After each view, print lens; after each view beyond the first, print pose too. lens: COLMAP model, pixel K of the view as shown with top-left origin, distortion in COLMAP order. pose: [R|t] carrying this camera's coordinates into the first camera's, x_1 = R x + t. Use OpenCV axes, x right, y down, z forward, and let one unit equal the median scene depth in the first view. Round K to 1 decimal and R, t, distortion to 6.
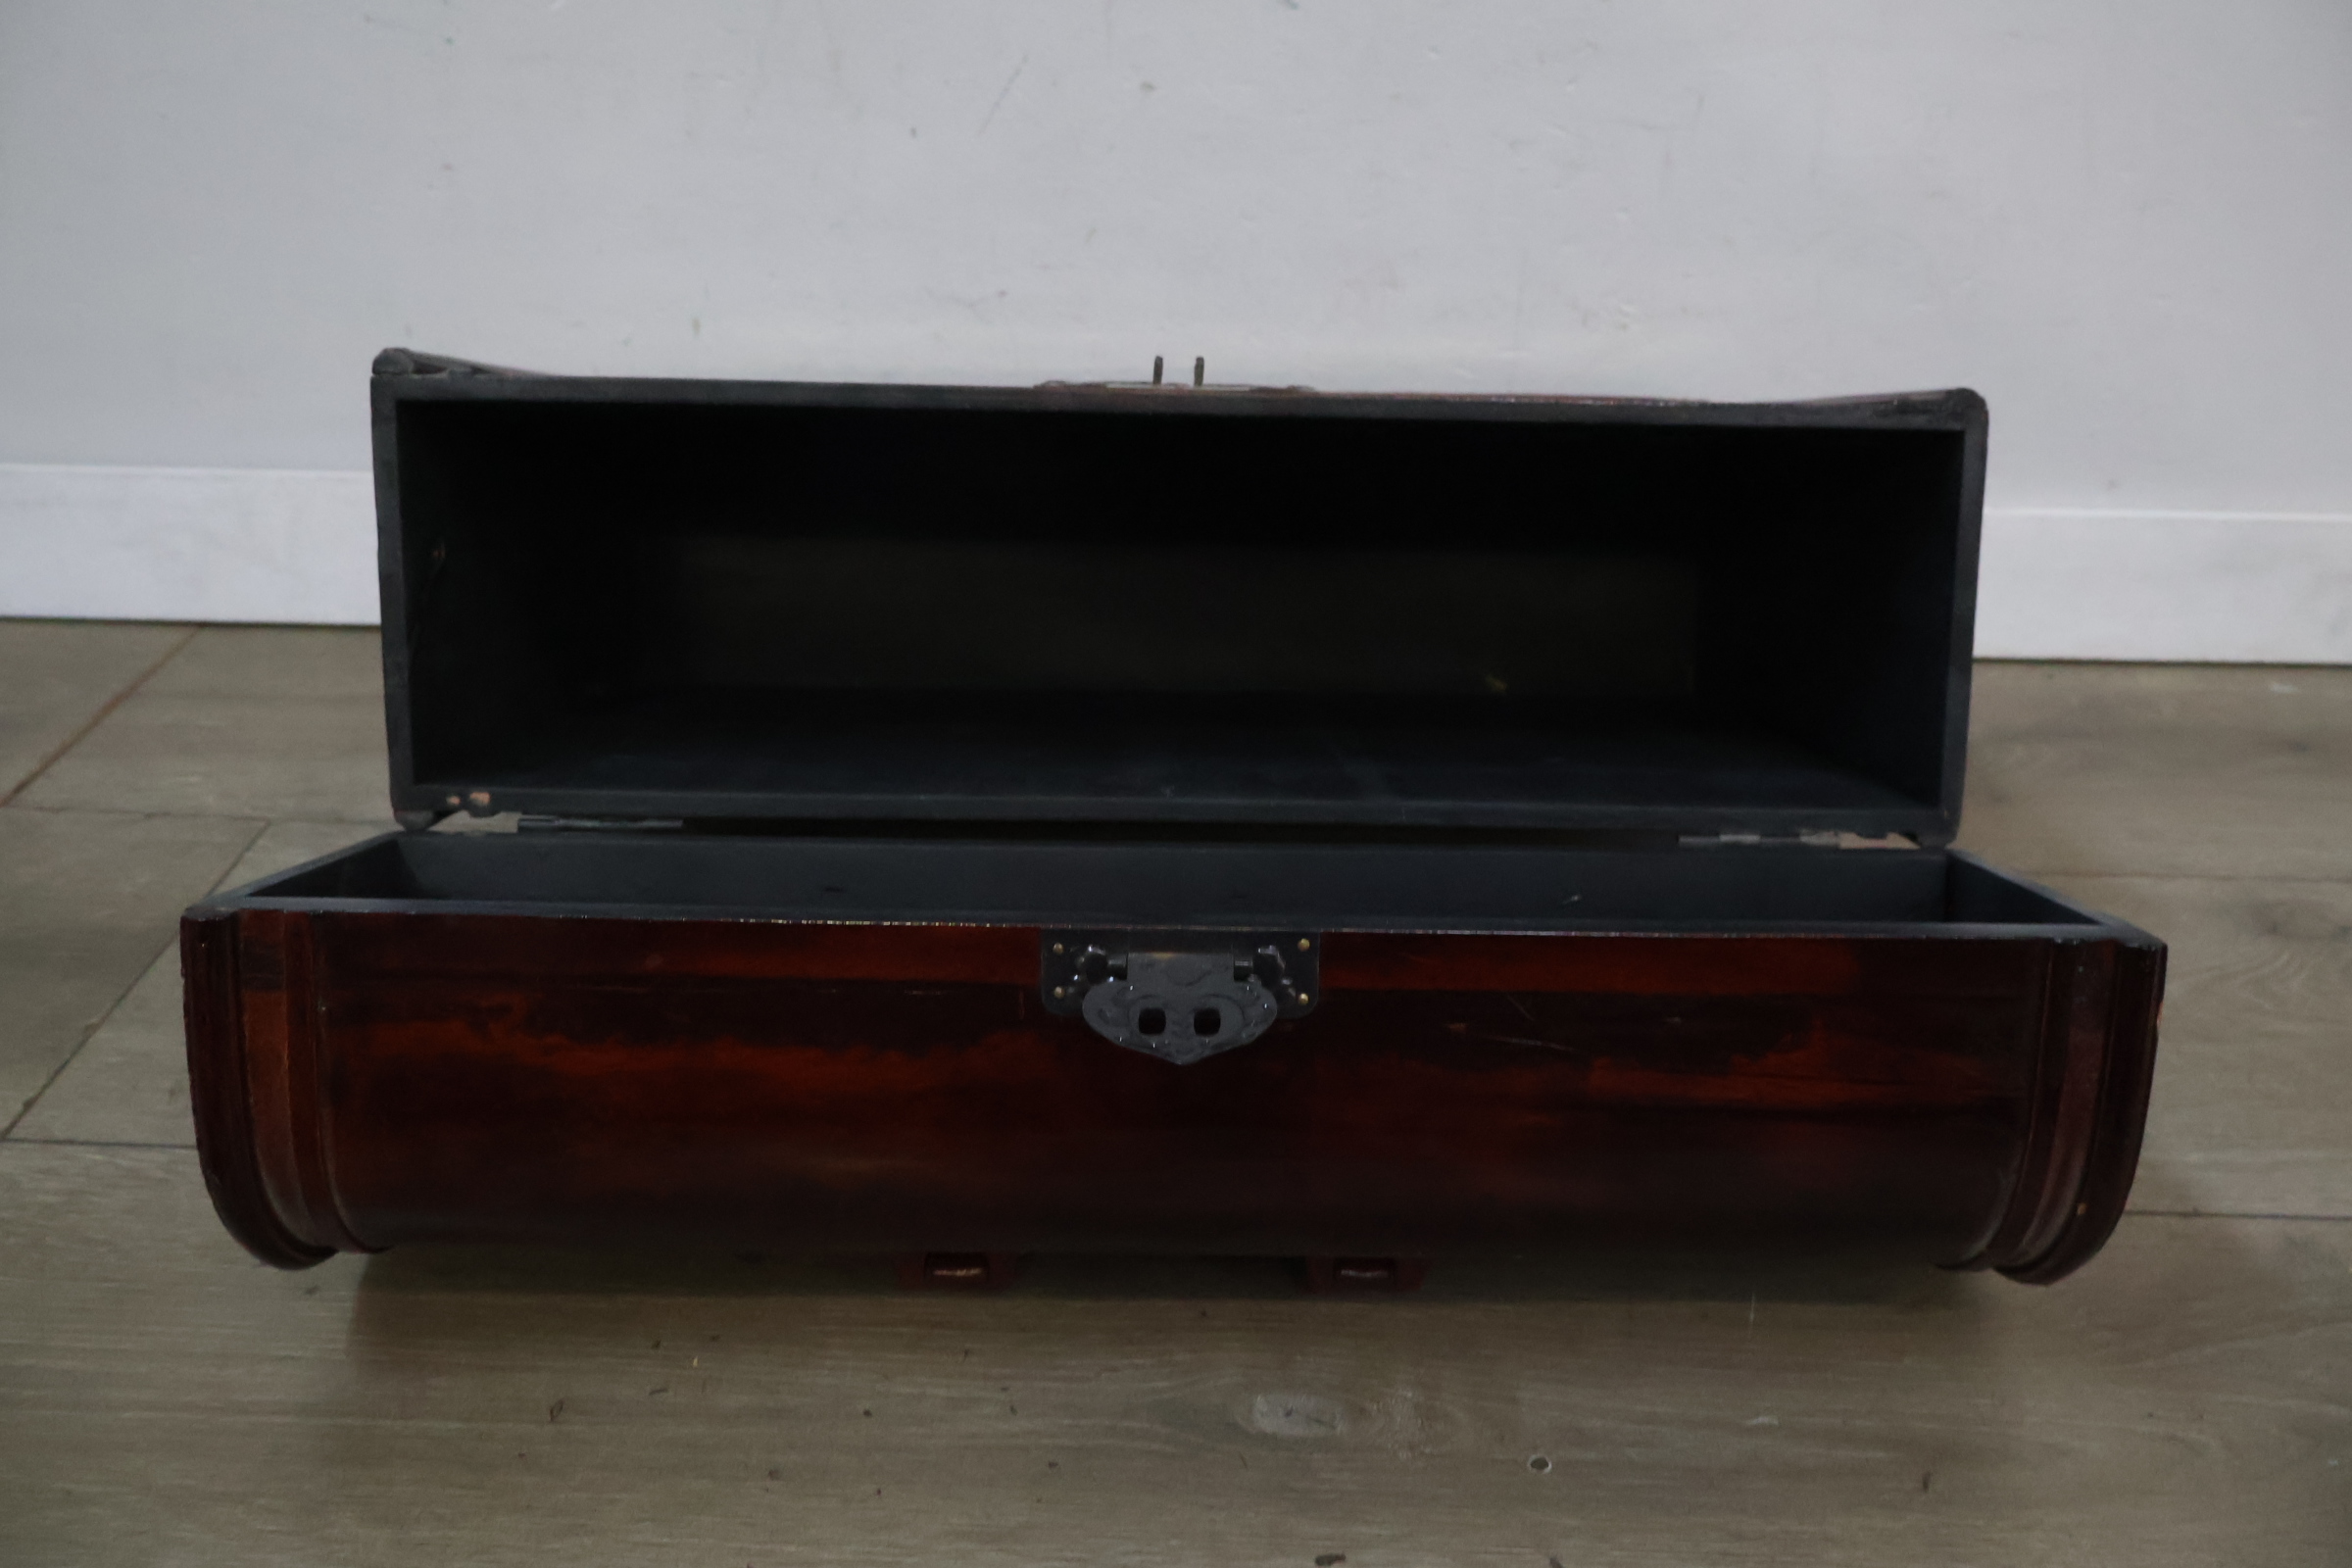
lens RADIAL K [[2095.1, 0, 1145.9], [0, 2095.1, 812.9], [0, 0, 1]] dist [0.012100, -0.000703]
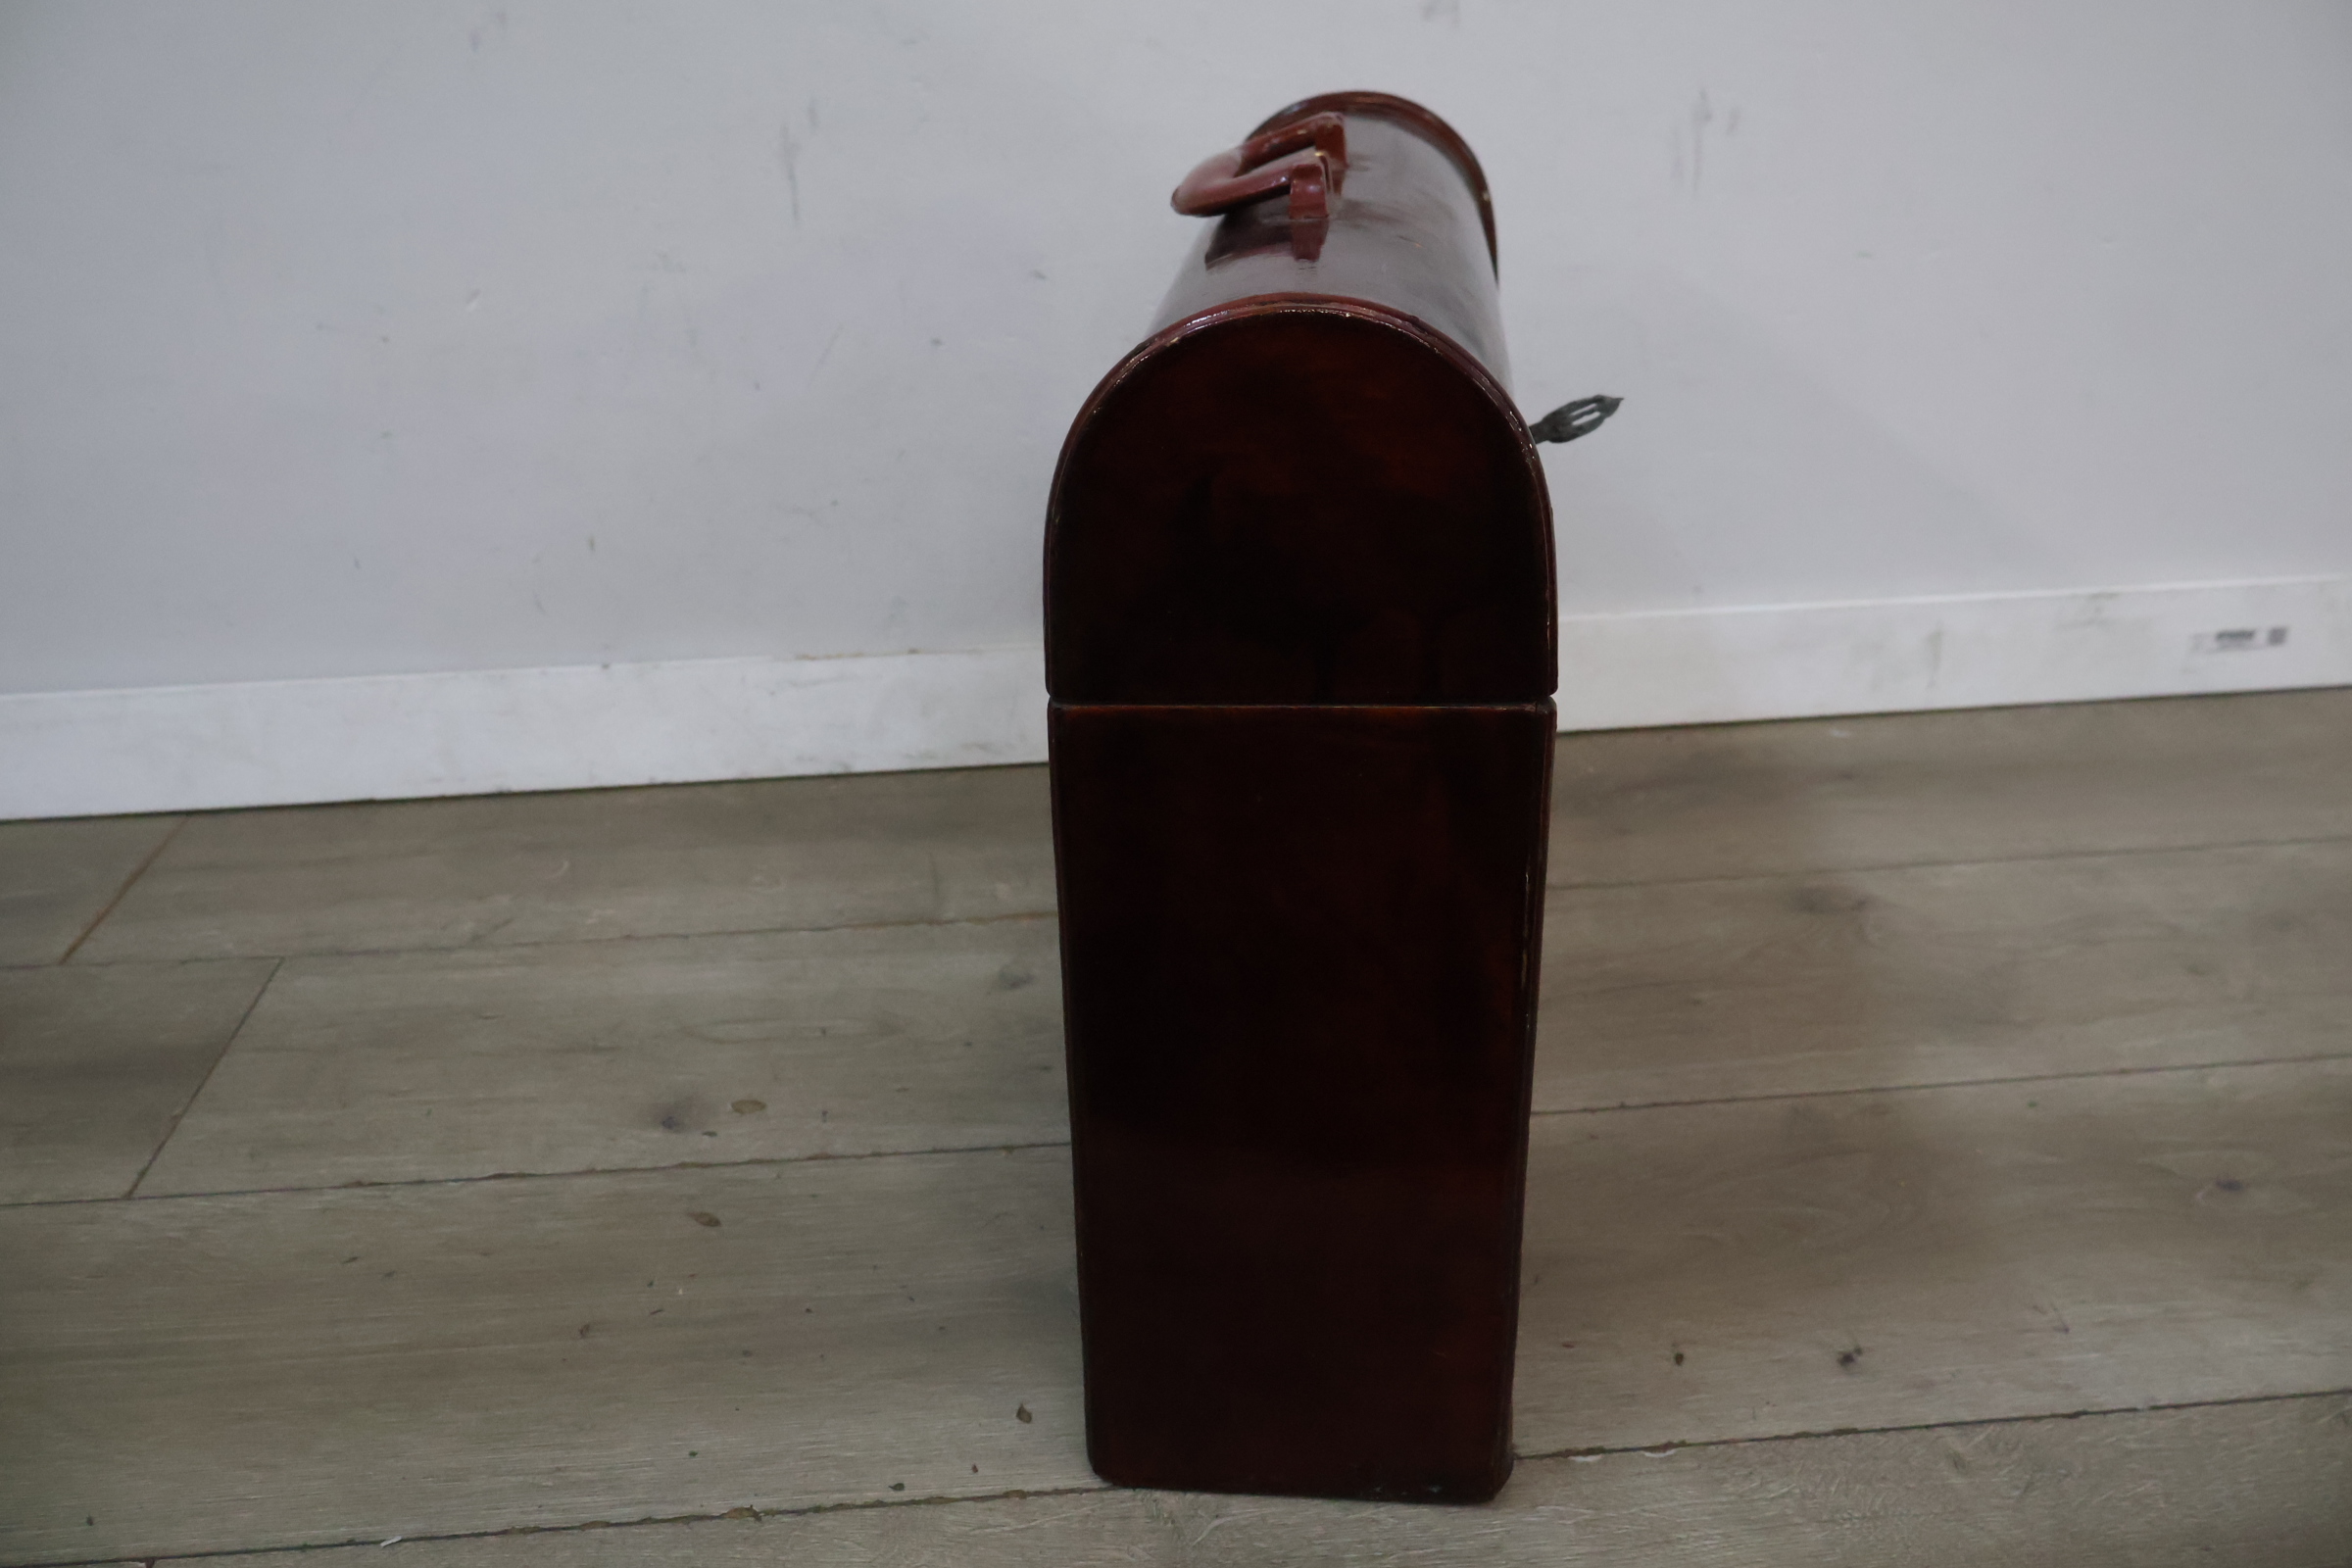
lens RADIAL K [[2095.1, 0, 1166.1], [0, 2095.1, 796.0], [0, 0, 1]] dist [0.012100, -0.000703]
pose [[0.993099, -0.078791, 0.086866, 0.007898], [0.084984, 0.993917, -0.070053, 0.042065], [-0.080818, 0.076952, 0.993754, -0.314707]]
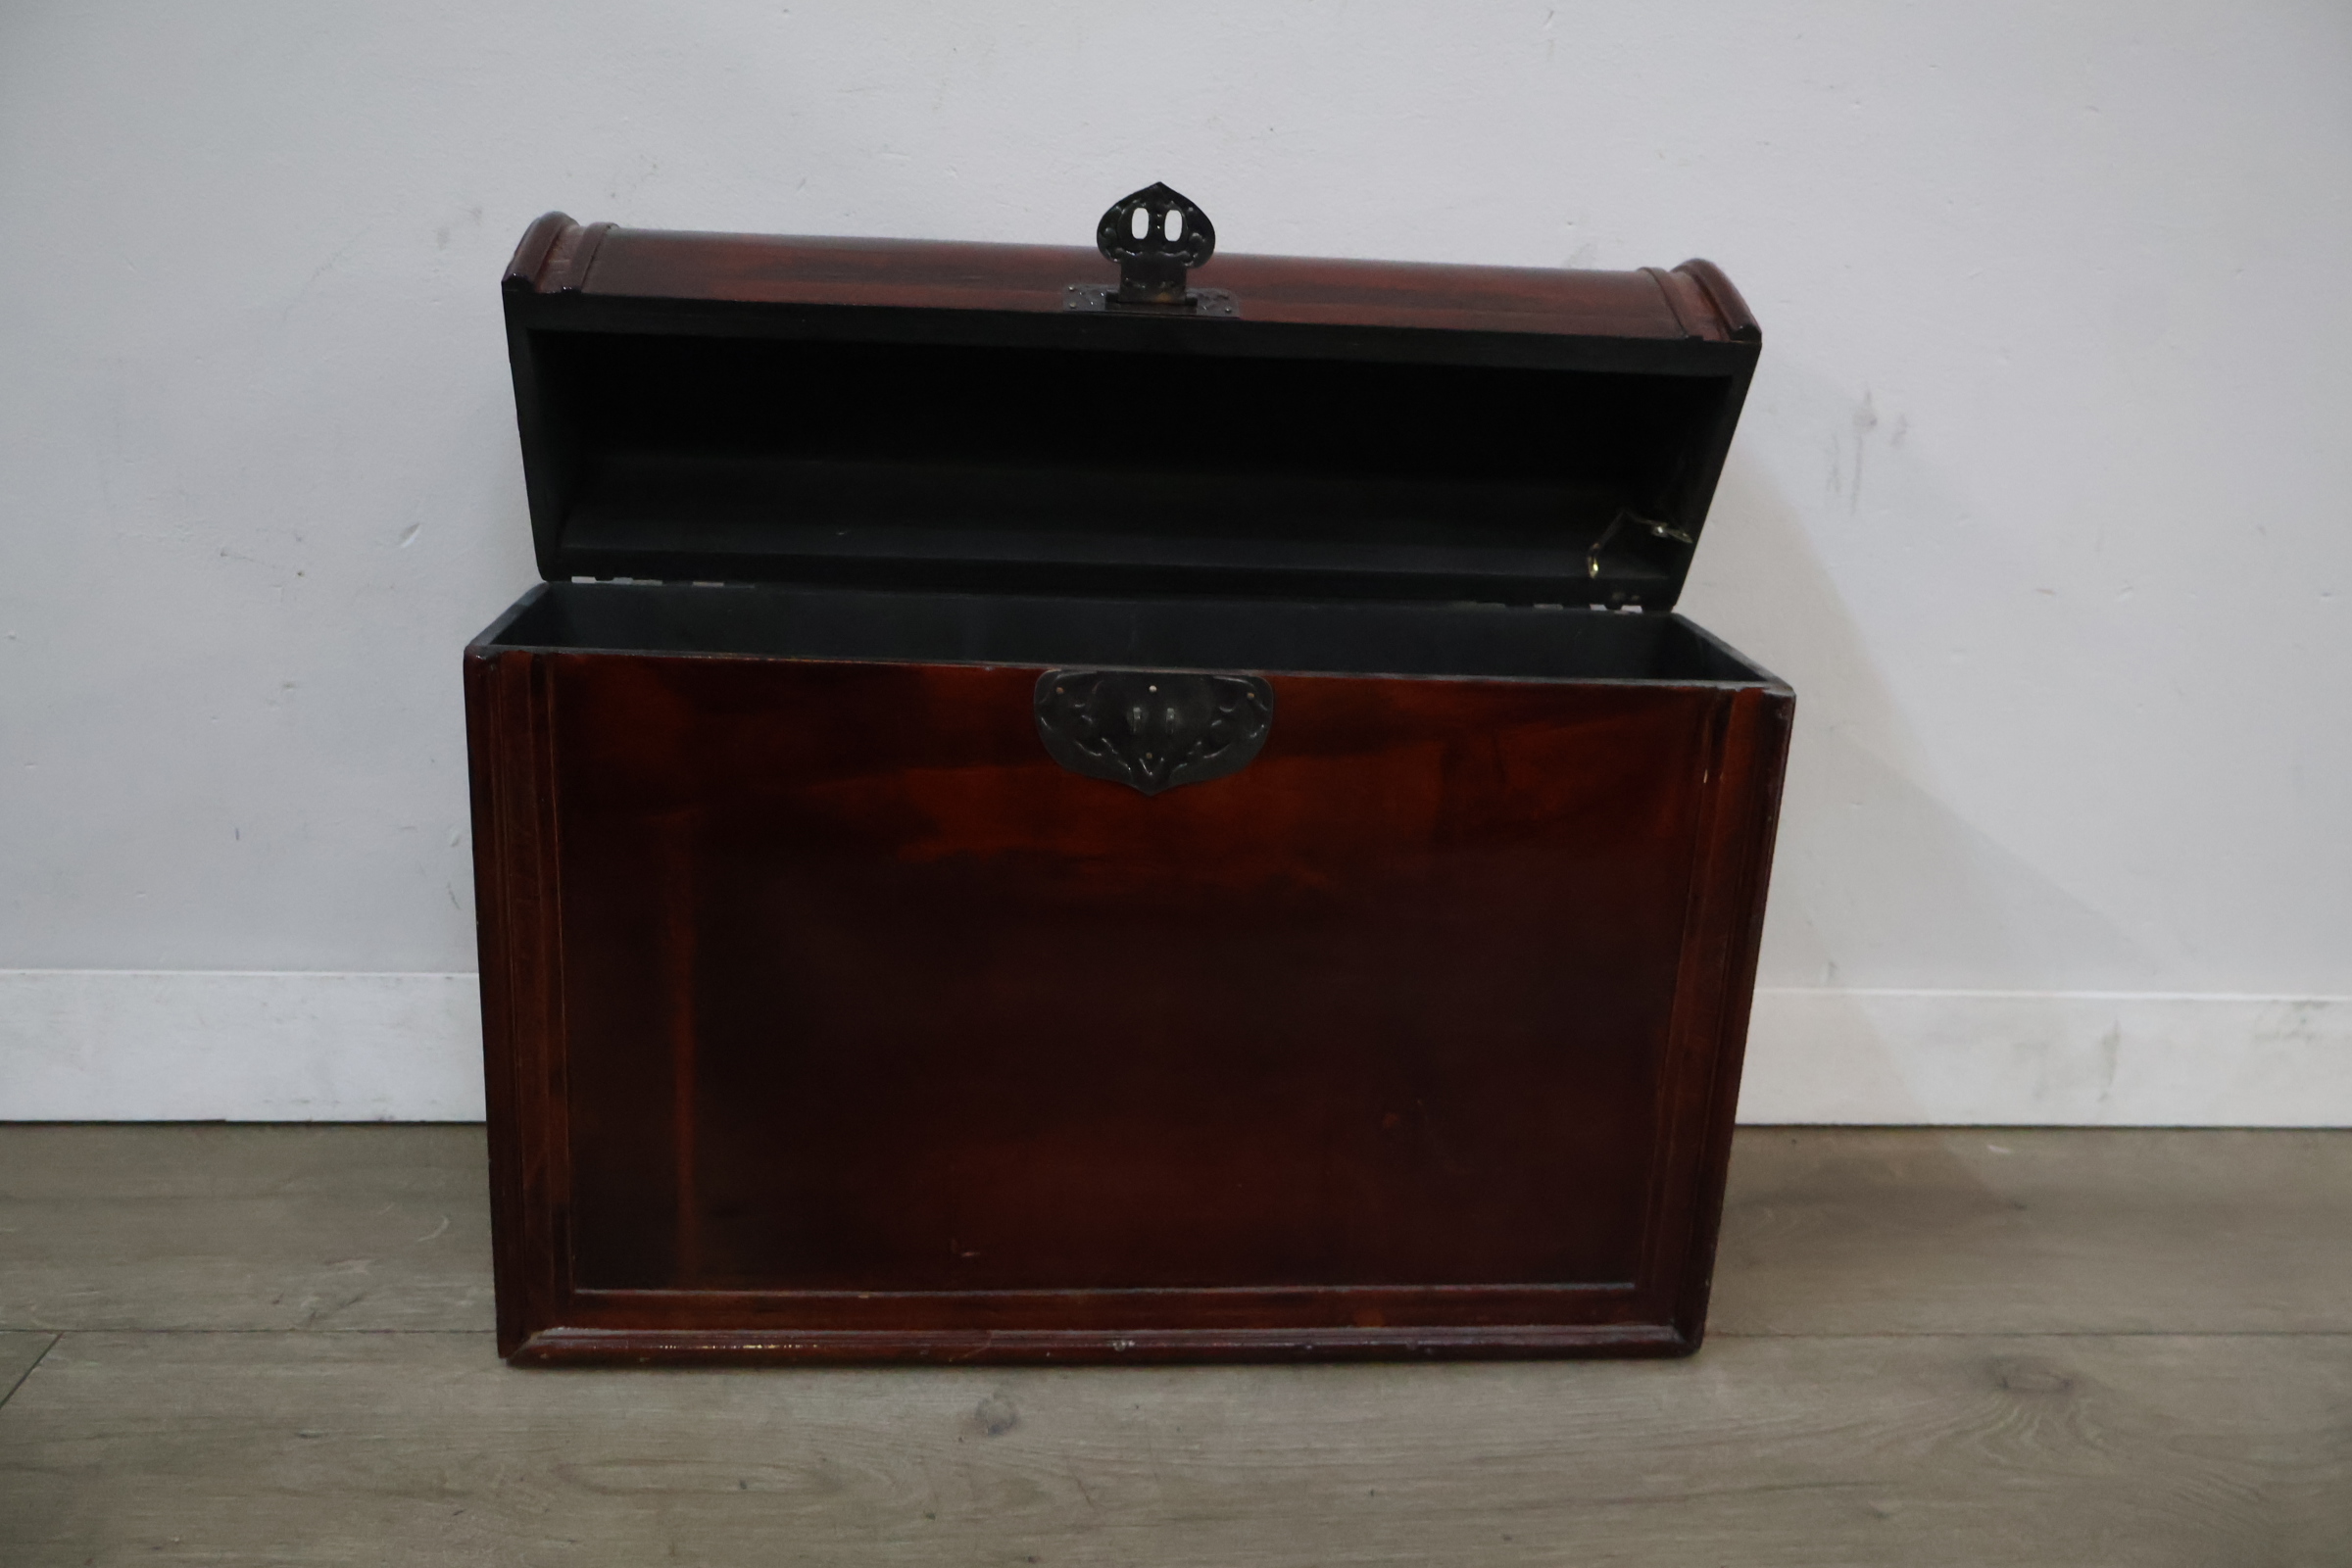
lens RADIAL K [[2095.1, 0, 1168.0], [0, 2095.1, 796.4], [0, 0, 1]] dist [0.012100, -0.000703]
pose [[0.994504, -0.001382, 0.104688, -0.003946], [0.023775, 0.976771, -0.212961, -0.019645], [-0.101962, 0.214280, 0.971436, -0.068318]]
